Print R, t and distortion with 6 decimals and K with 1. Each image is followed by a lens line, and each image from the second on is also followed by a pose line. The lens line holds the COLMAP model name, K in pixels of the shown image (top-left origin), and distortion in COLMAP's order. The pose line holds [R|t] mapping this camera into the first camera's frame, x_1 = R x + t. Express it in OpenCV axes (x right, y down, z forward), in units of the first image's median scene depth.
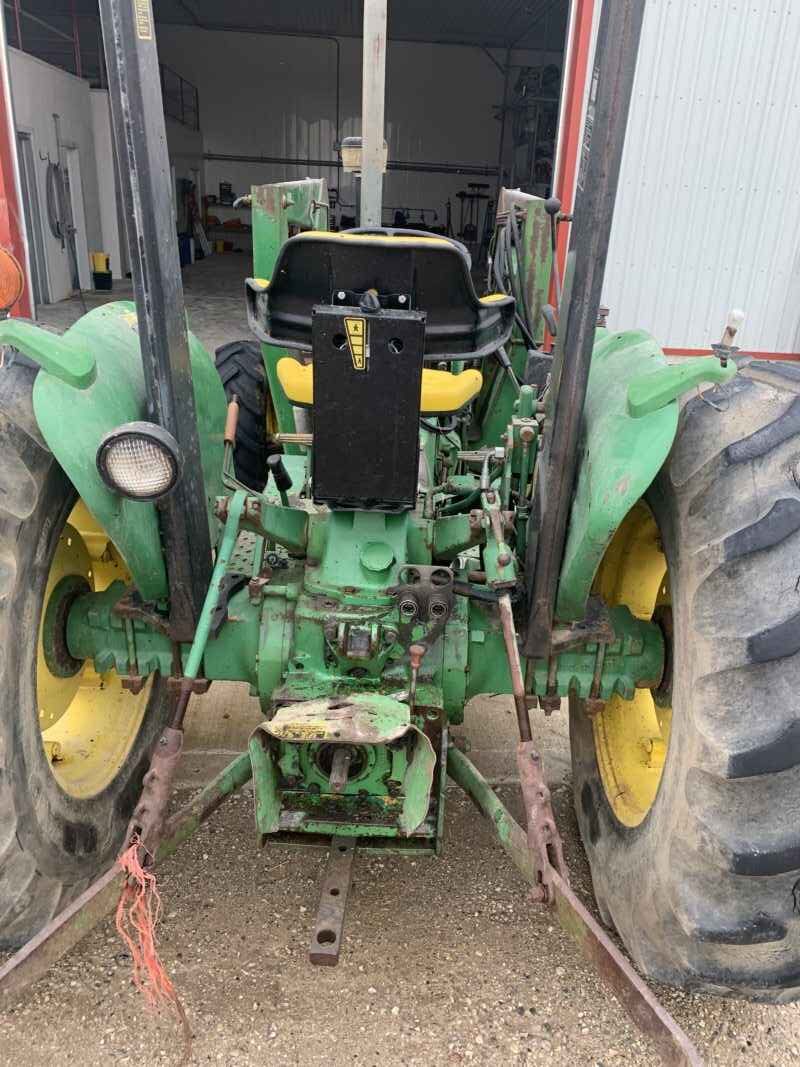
lens RADIAL K [[822.9, 0, 400.0], [0, 822.9, 533.5], [0, 0, 1]] dist [-0.003227, -0.001829]
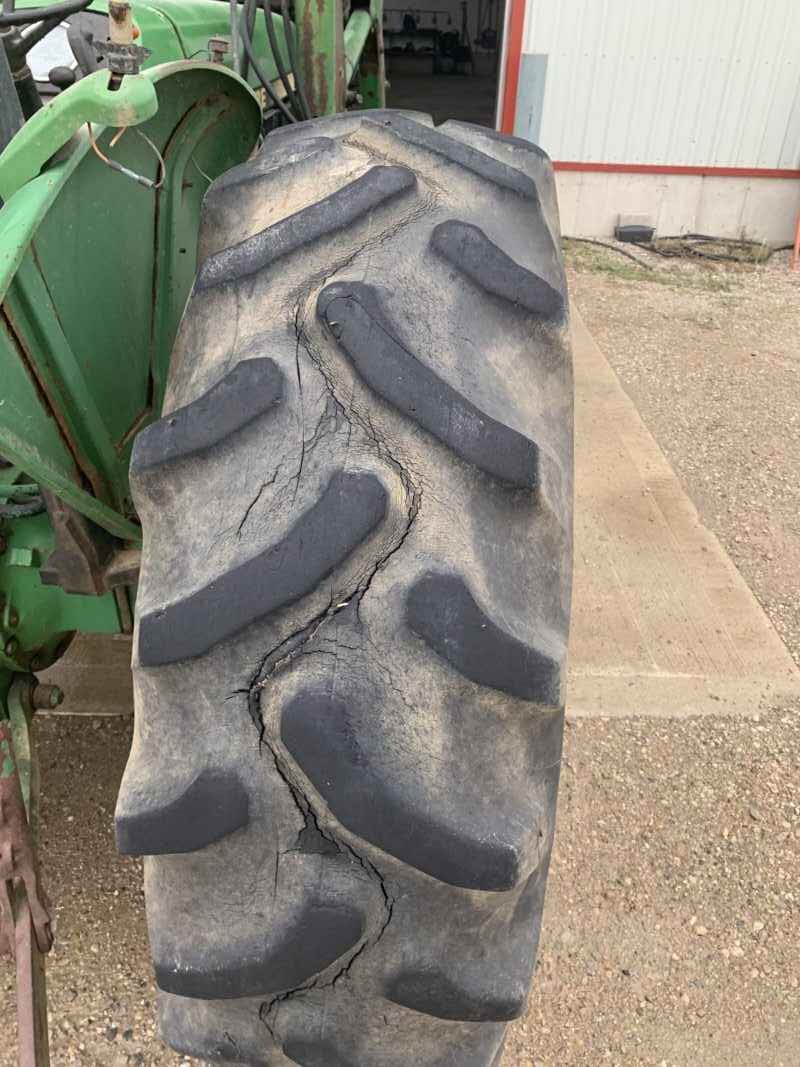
lens RADIAL K [[822.9, 0, 400.0], [0, 822.9, 533.5], [0, 0, 1]] dist [-0.003227, -0.001829]
pose [[0.998917, 0.020534, -0.041762, 0.563337], [-0.012631, 0.983334, 0.181370, -0.027304], [0.044790, -0.180646, 0.982528, 0.440772]]
